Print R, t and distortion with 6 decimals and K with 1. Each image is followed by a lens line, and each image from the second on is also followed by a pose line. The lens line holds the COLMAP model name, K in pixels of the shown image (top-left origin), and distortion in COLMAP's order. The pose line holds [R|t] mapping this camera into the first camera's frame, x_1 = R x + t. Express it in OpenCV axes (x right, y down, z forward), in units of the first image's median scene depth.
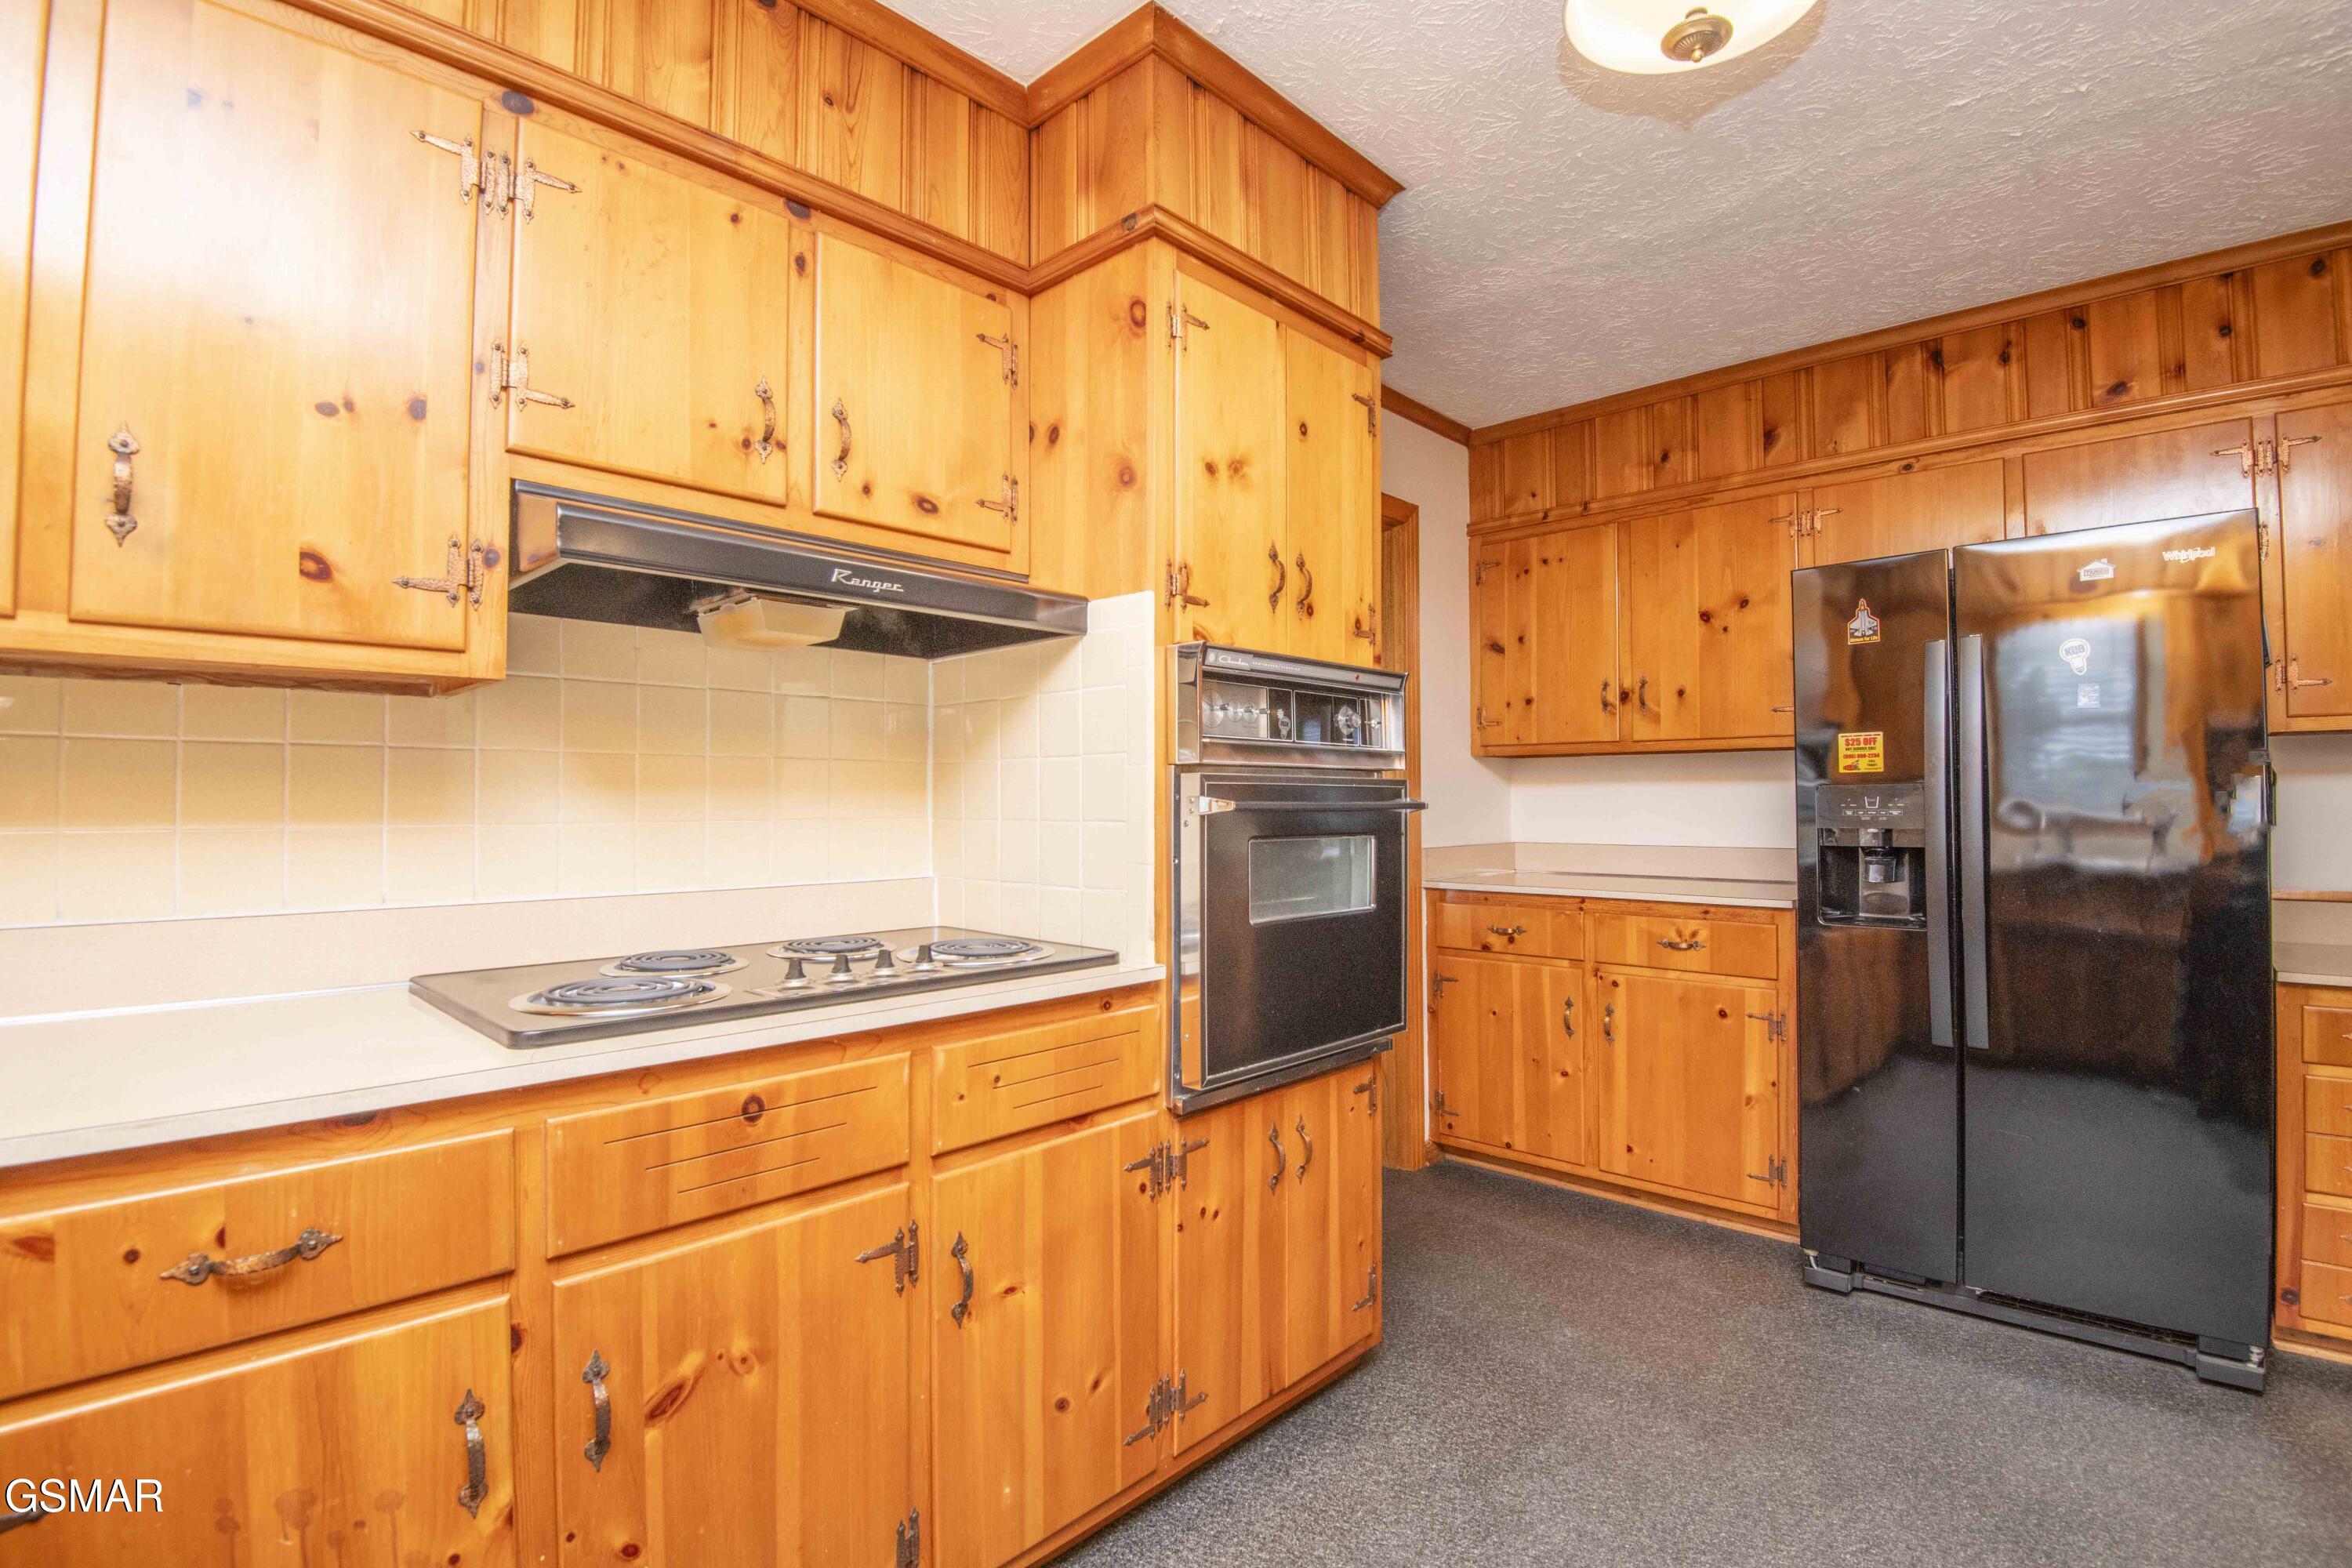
lens RADIAL K [[1085.6, 0, 1193.5], [0, 1085.6, 786.8], [0, 0, 1]] dist [-0.021535, -0.012606]
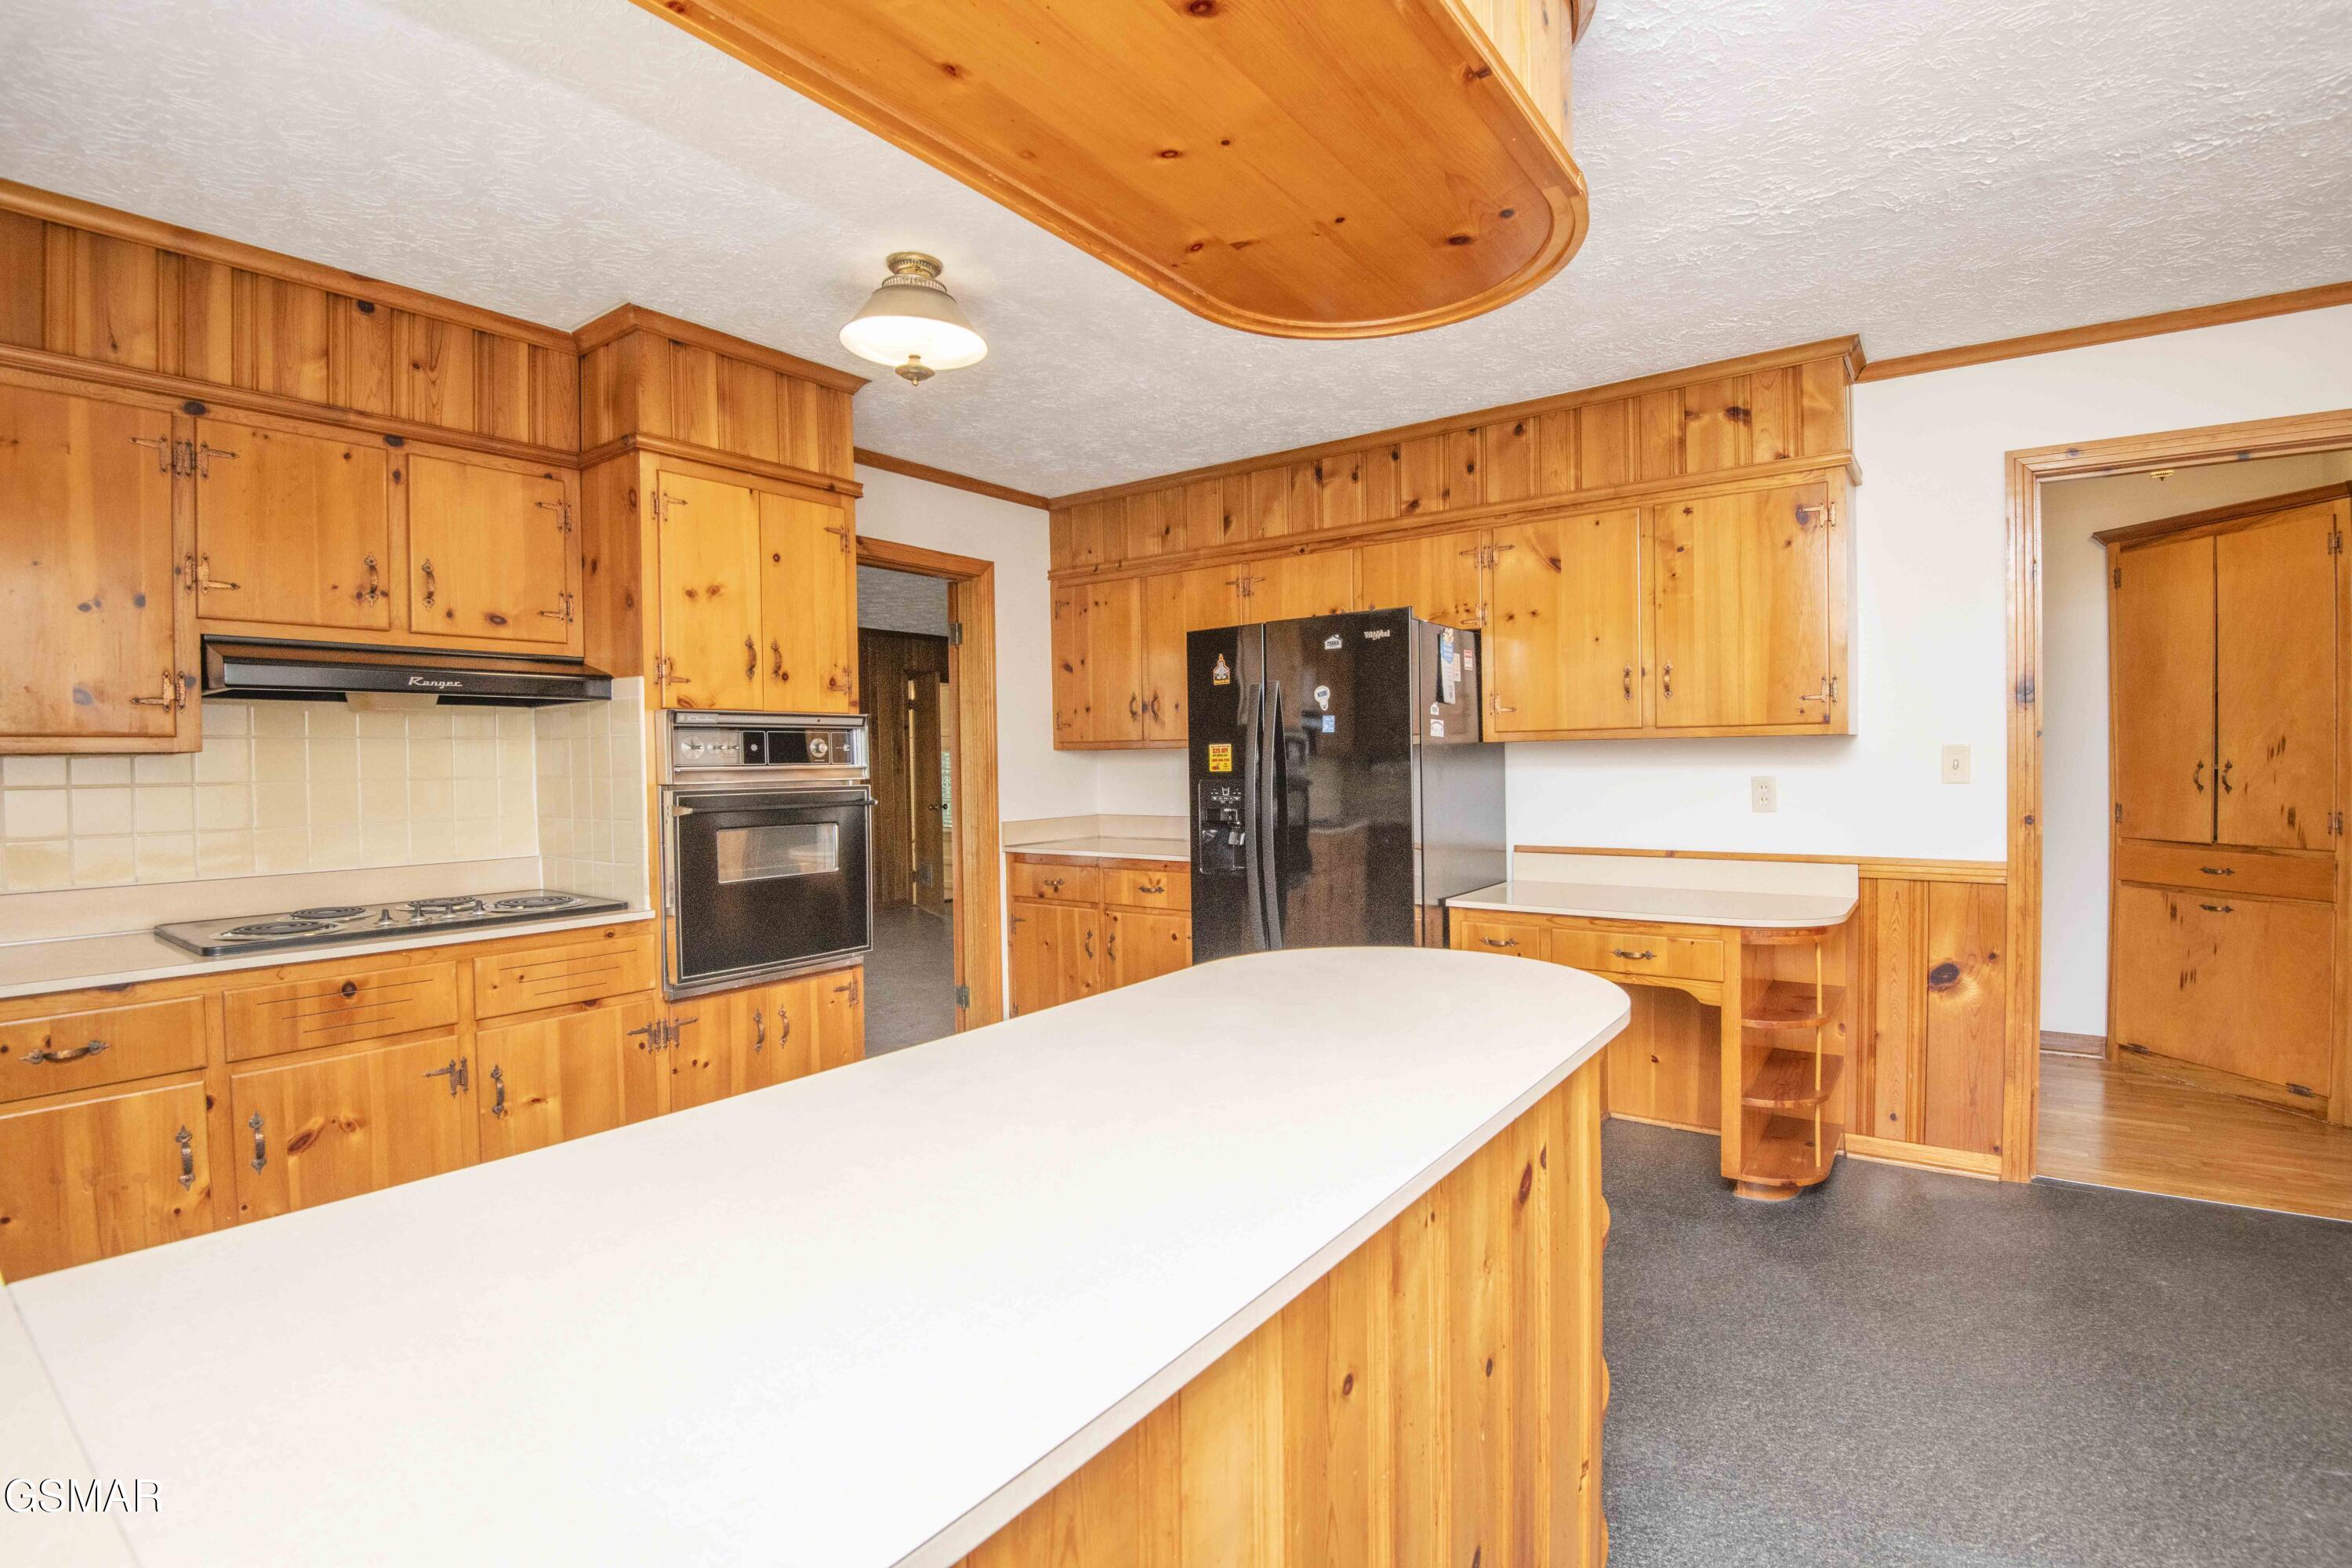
lens RADIAL K [[1085.6, 0, 1192.2], [0, 1085.6, 785.5], [0, 0, 1]] dist [-0.021535, -0.012606]
pose [[0.992937, -0.014408, 0.117766, 0.463854], [0.010072, 0.999252, 0.037332, -0.057284], [-0.118216, -0.035882, 0.992339, -0.547113]]
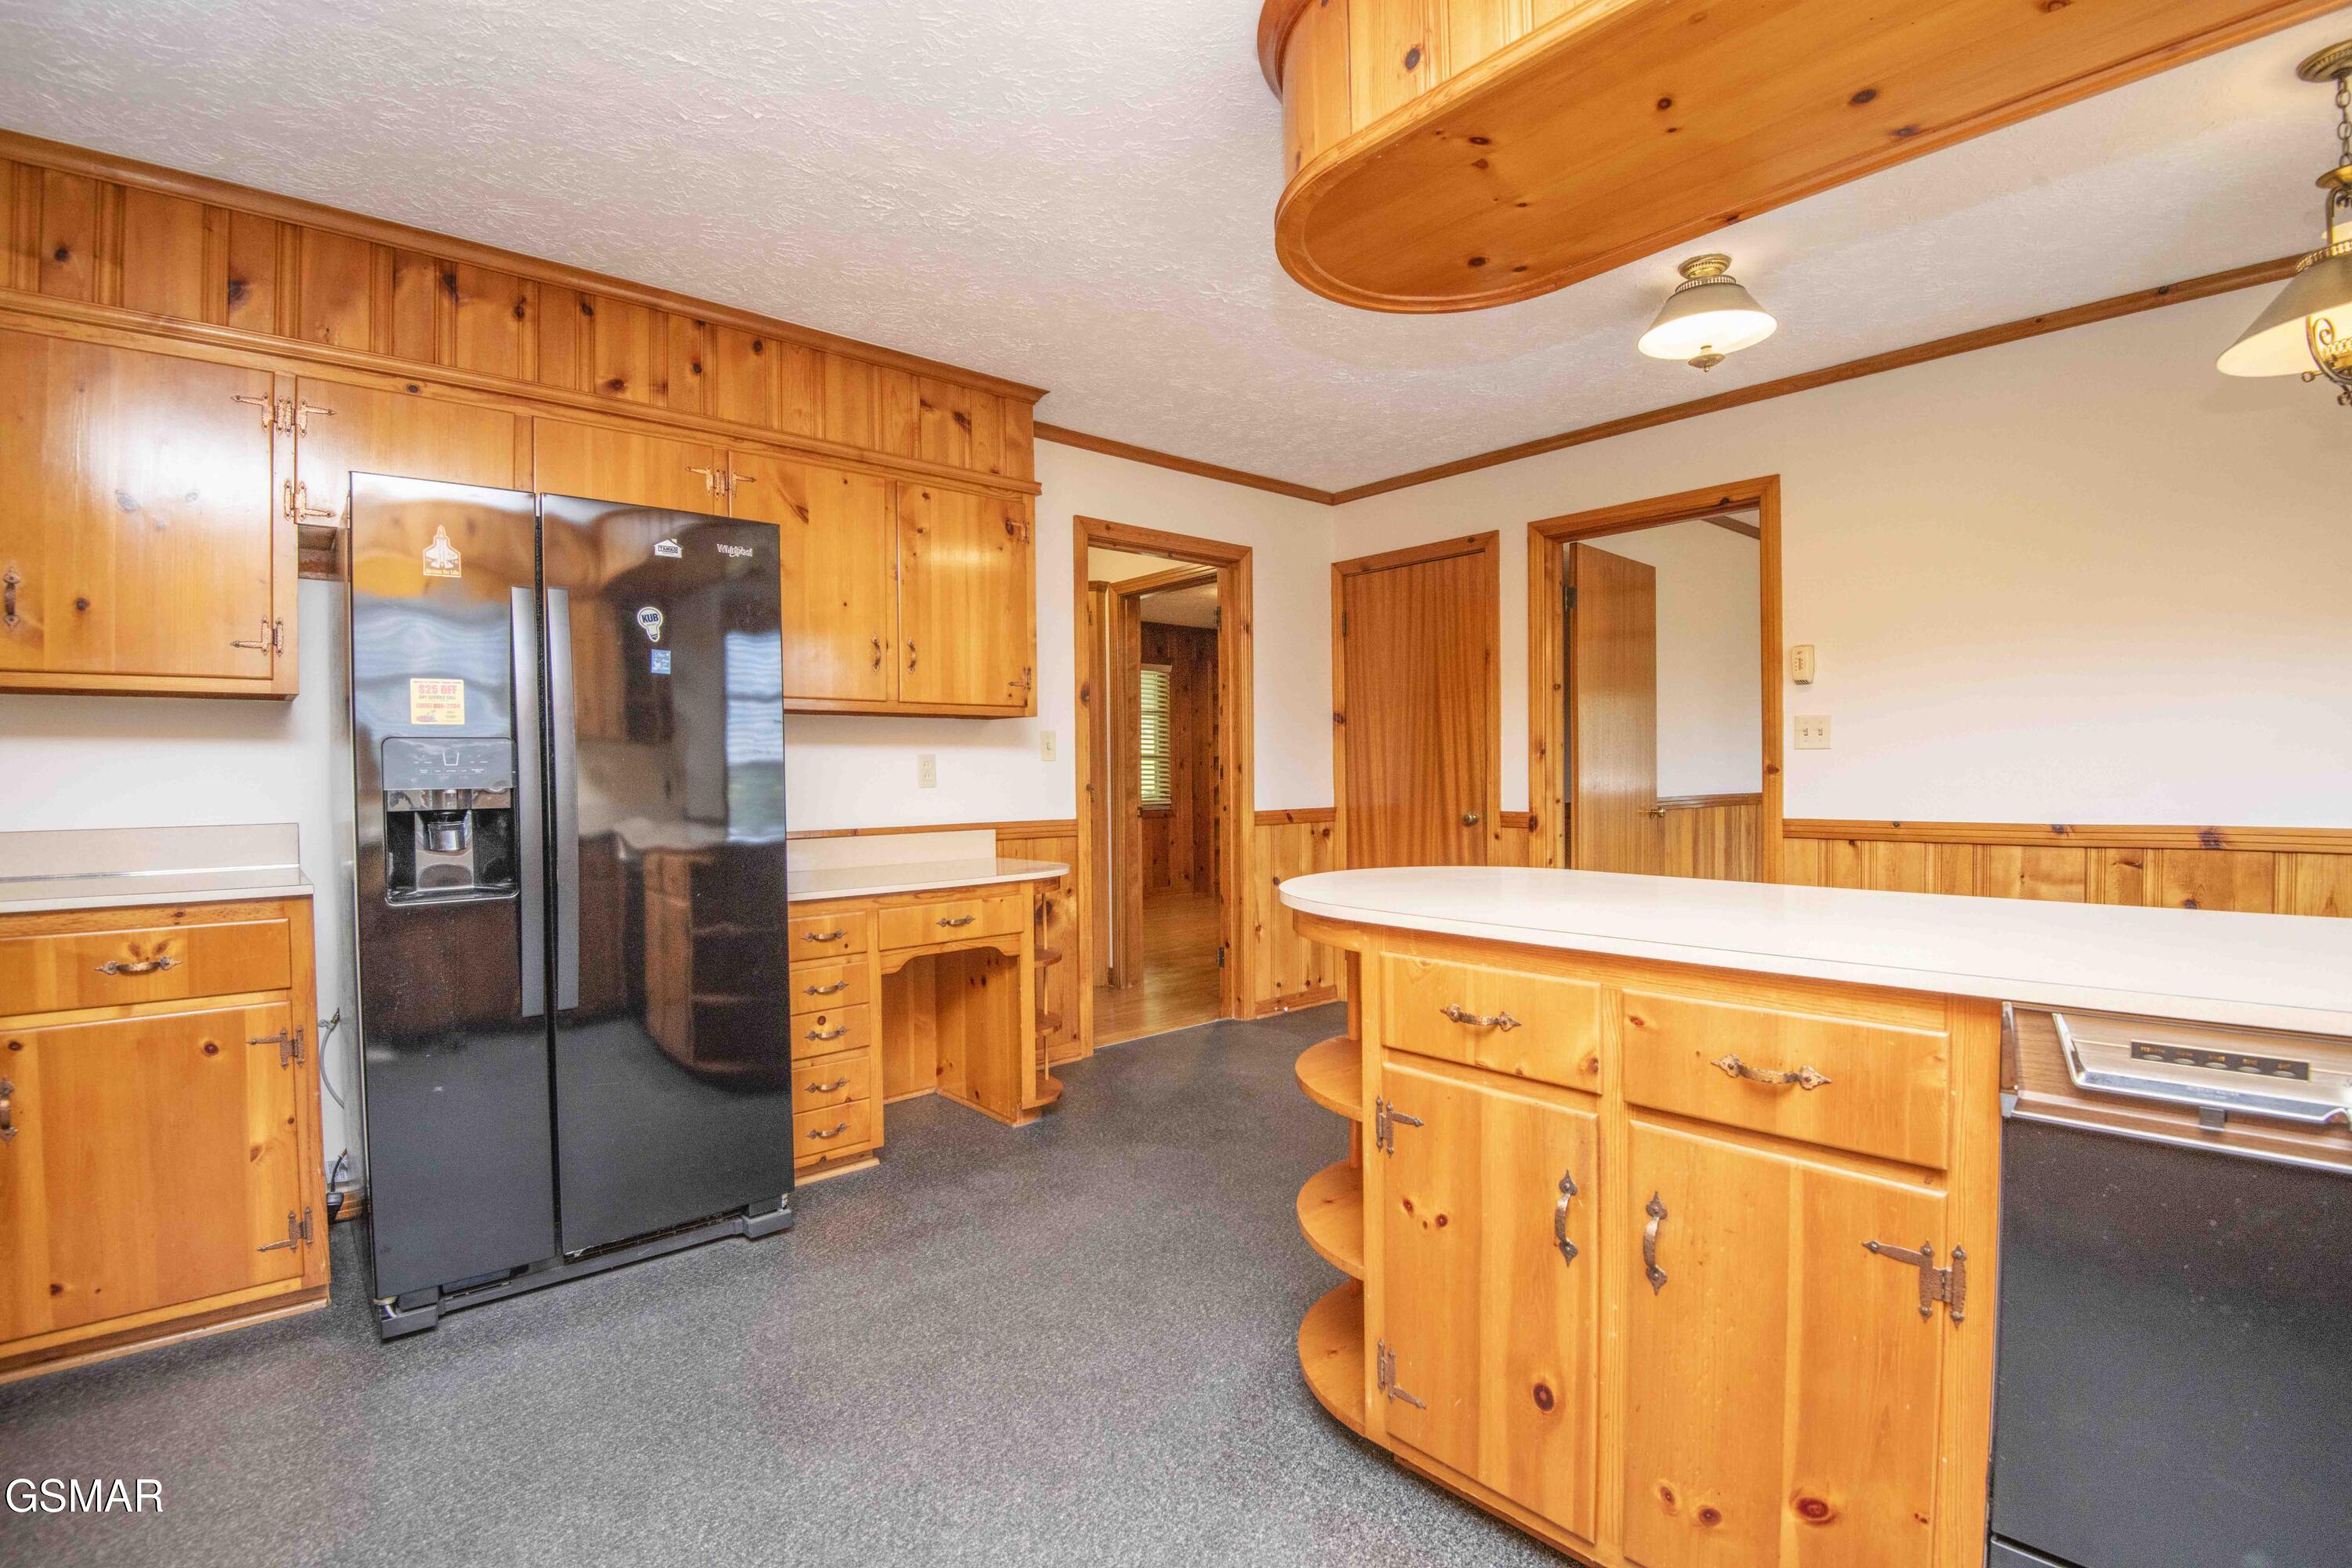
lens RADIAL K [[1085.6, 0, 1181.9], [0, 1085.6, 786.1], [0, 0, 1]] dist [-0.021535, -0.012606]
pose [[0.100372, -0.009520, 0.994904, -0.206097], [-0.002939, 0.999947, 0.009865, 0.029720], [-0.994946, -0.003915, 0.100339, 0.359358]]
